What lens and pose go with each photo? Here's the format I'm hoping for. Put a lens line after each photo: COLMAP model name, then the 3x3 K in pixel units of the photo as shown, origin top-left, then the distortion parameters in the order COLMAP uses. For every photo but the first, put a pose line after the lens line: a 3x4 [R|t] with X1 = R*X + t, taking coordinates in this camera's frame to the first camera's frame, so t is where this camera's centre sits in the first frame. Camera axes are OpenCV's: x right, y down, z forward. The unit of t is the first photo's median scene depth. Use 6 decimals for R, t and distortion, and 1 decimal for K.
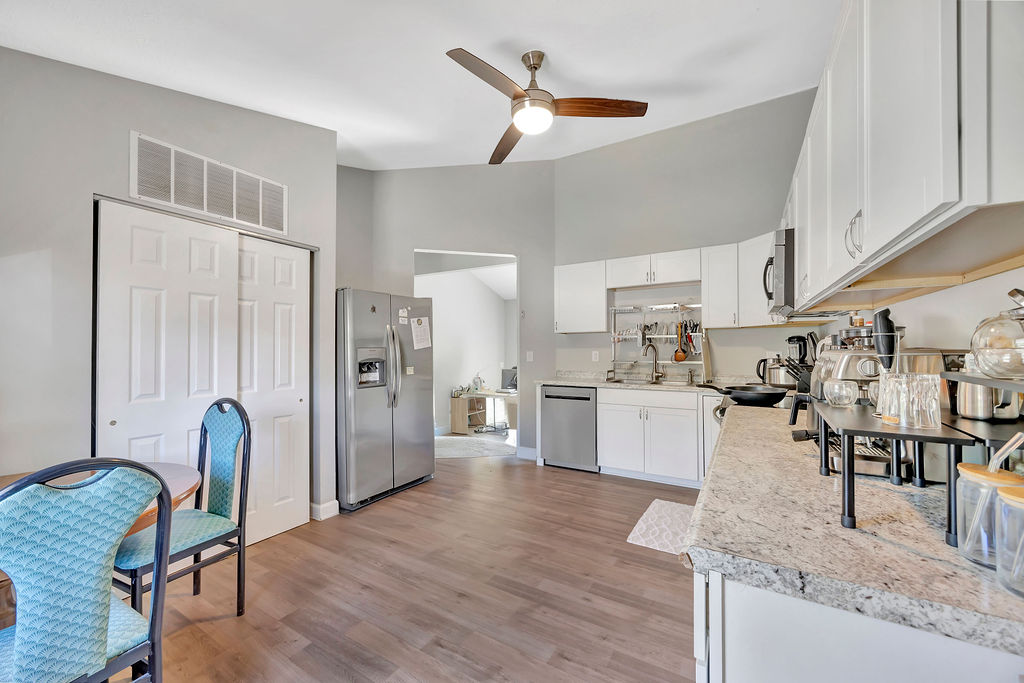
lens RADIAL K [[393.0, 0, 508.4], [0, 393.0, 350.1], [0, 0, 1]] dist [-0.007227, 0.001253]
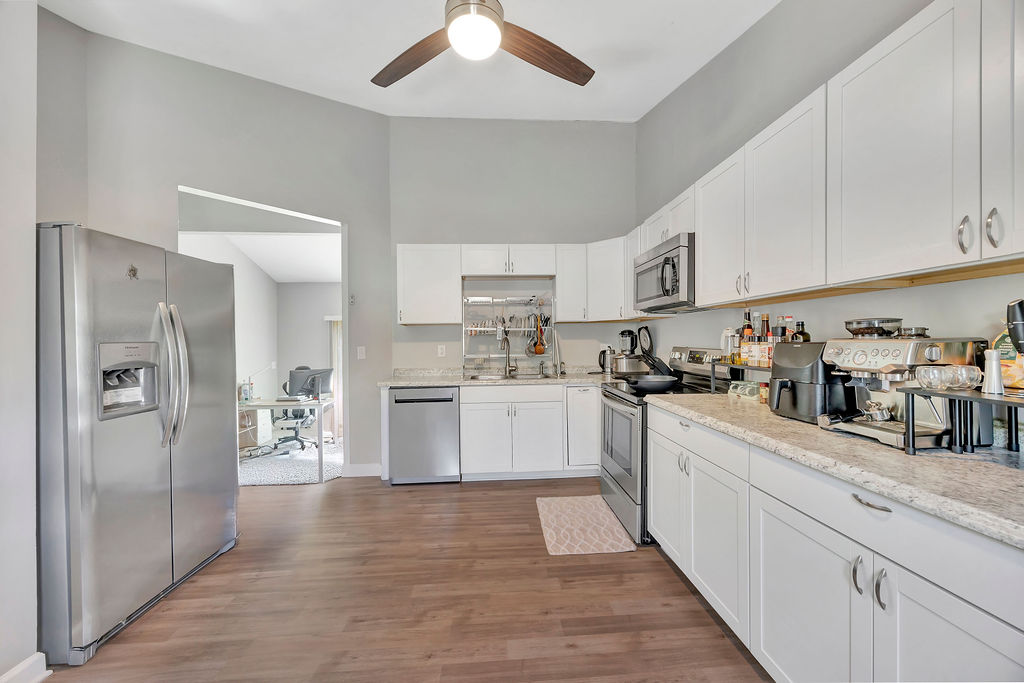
lens RADIAL K [[393.0, 0, 510.6], [0, 393.0, 345.4], [0, 0, 1]] dist [-0.007227, 0.001253]
pose [[0.813705, -0.010096, 0.581191, -0.222091], [0.010038, 0.999944, 0.003317, 0.001738], [-0.581192, 0.003135, 0.813760, 0.240997]]
